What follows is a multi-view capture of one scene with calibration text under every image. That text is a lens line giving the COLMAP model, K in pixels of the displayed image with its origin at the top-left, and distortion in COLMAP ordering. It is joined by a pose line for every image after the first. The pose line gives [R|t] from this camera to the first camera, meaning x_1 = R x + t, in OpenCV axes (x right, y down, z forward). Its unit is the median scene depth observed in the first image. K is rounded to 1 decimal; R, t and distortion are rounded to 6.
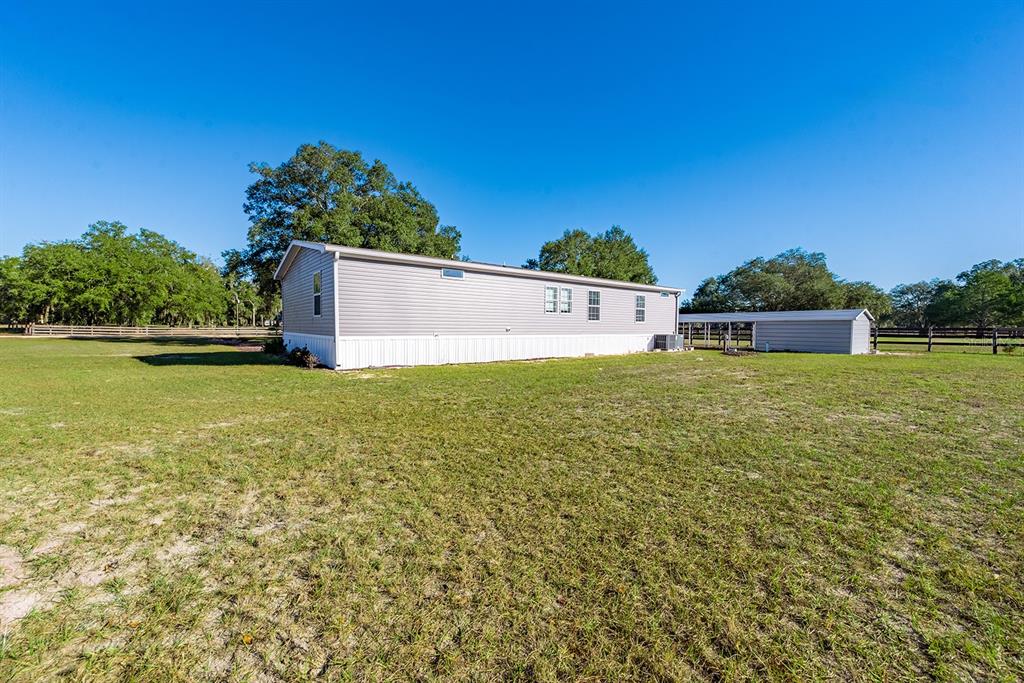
lens RADIAL K [[426.7, 0, 511.5], [0, 426.7, 346.6], [0, 0, 1]] dist [0.000981, 0.000053]
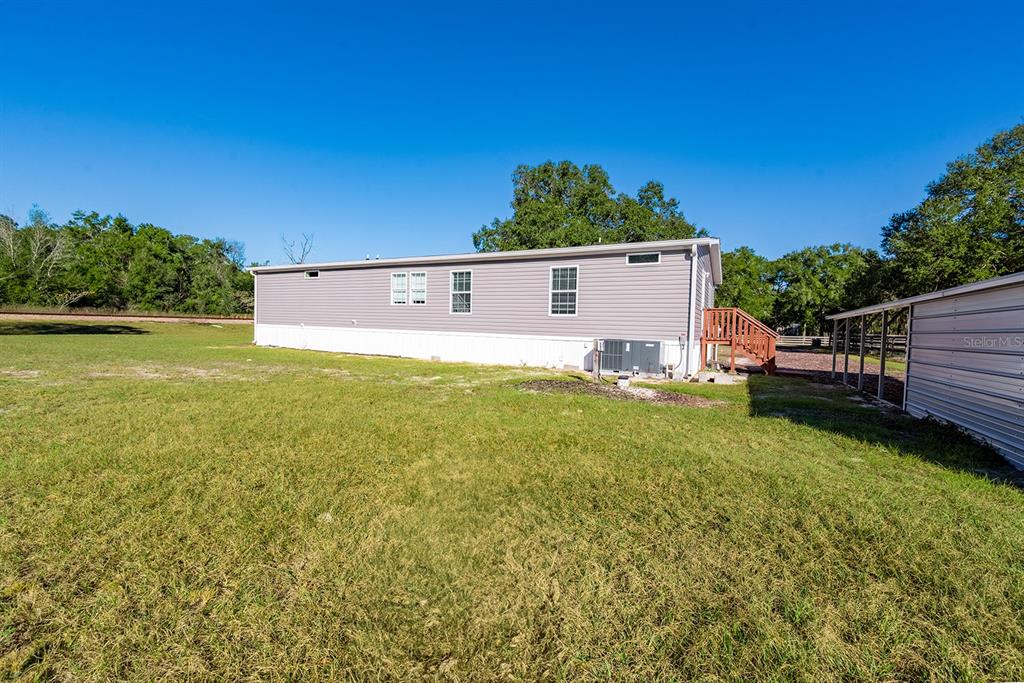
lens RADIAL K [[426.7, 0, 511.5], [0, 426.7, 346.6], [0, 0, 1]] dist [0.000981, 0.000053]
pose [[0.378659, 0.057679, -0.923737, 0.803579], [-0.061530, 0.997417, 0.037058, -0.032486], [0.923489, 0.042805, 0.381230, 0.727495]]
